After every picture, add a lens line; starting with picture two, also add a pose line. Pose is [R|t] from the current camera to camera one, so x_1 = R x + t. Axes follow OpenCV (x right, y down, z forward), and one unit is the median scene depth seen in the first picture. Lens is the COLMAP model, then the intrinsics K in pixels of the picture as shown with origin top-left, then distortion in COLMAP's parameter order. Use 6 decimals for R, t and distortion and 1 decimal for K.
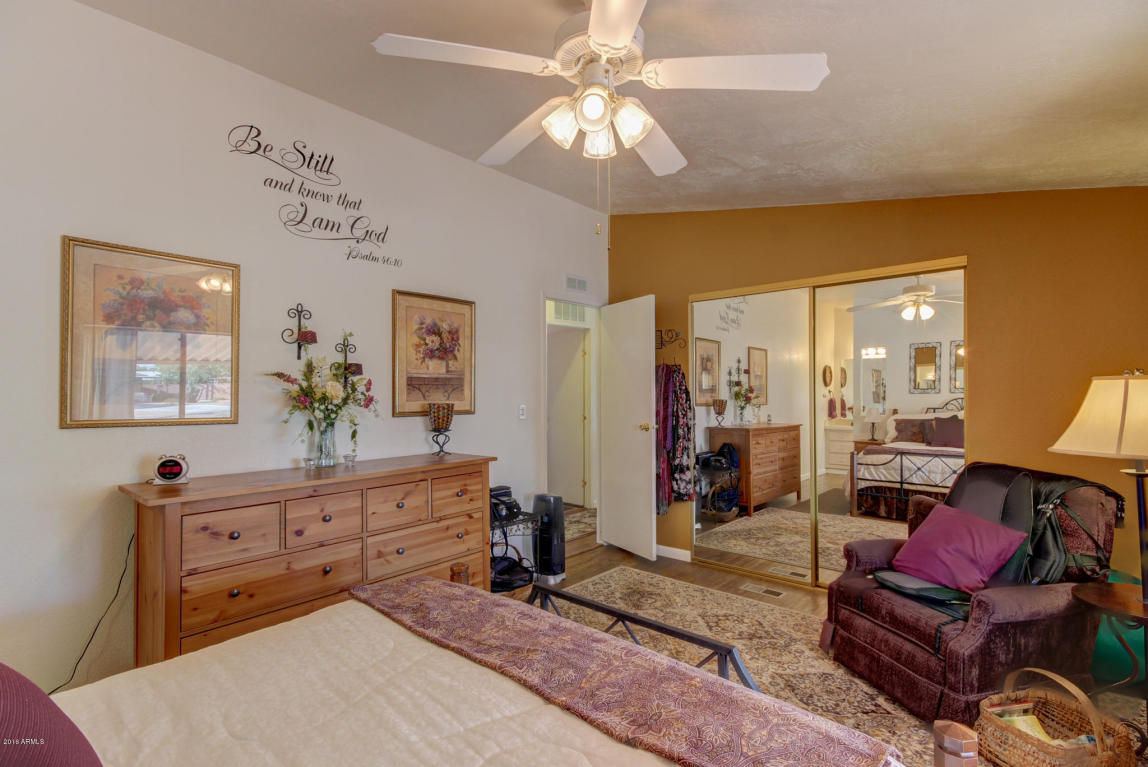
lens RADIAL K [[535.7, 0, 575.4], [0, 535.7, 392.1], [0, 0, 1]] dist [-0.000020, -0.000167]
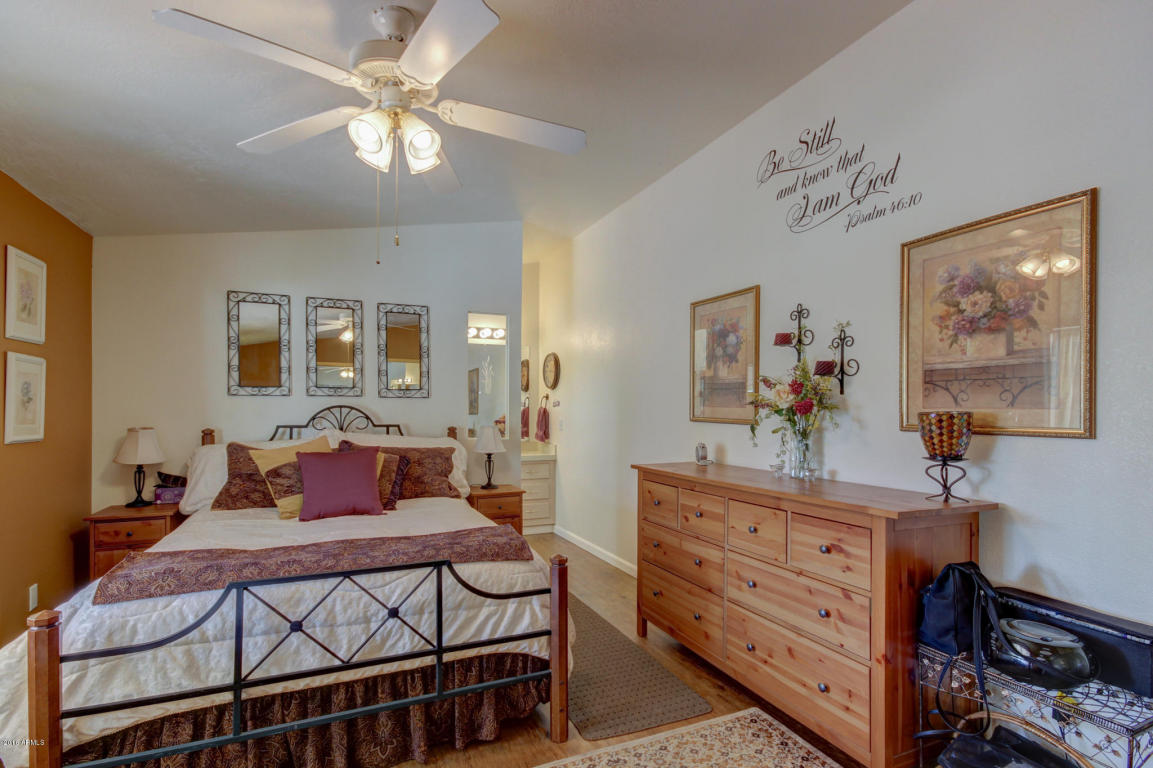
lens RADIAL K [[553.9, 0, 577.5], [0, 553.9, 408.1], [0, 0, 1]] dist [0.009472, 0.000158]
pose [[-0.421879, 0.001103, -0.906651, 0.459841], [0.000280, 0.999999, 0.001086, 0.016036], [0.906652, 0.000204, -0.421879, 0.890725]]
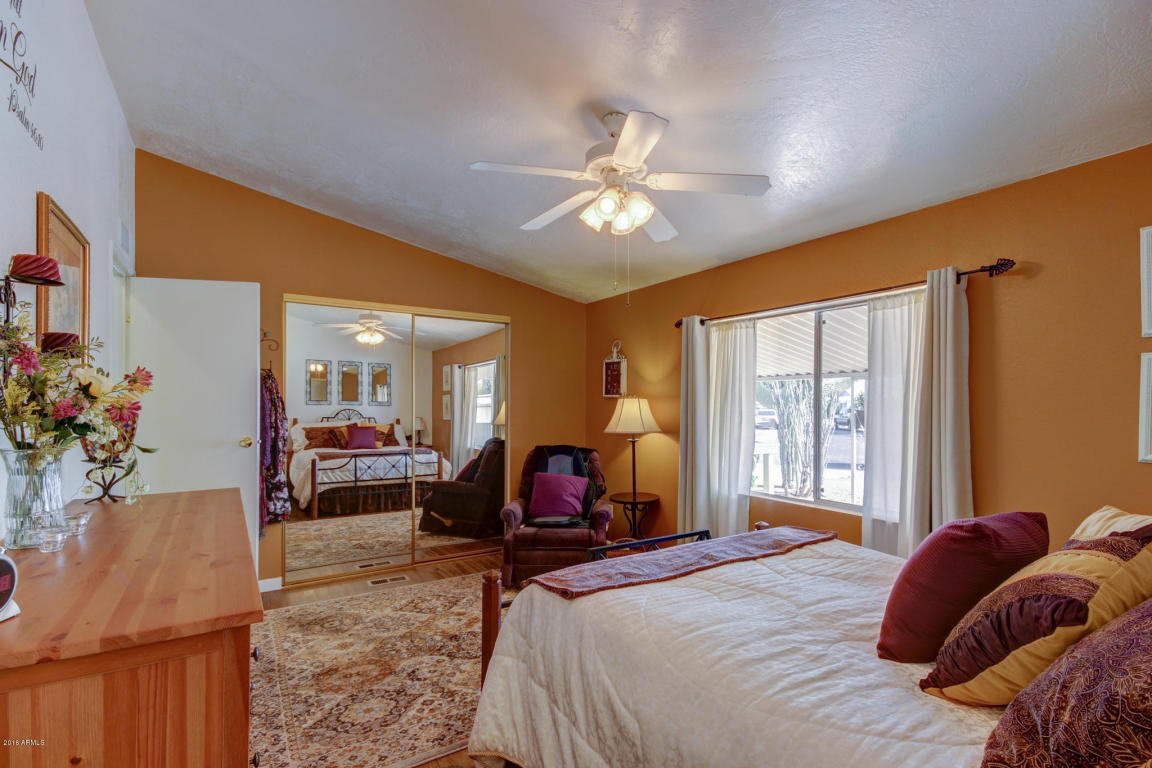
lens RADIAL K [[530.3, 0, 593.4], [0, 530.3, 407.3], [0, 0, 1]] dist [0.000600, 0.000018]
pose [[0.271420, 0.006541, 0.962439, -0.664853], [-0.010477, 0.999938, -0.003841, 0.012051], [-0.962404, -0.009041, 0.271471, 0.333248]]
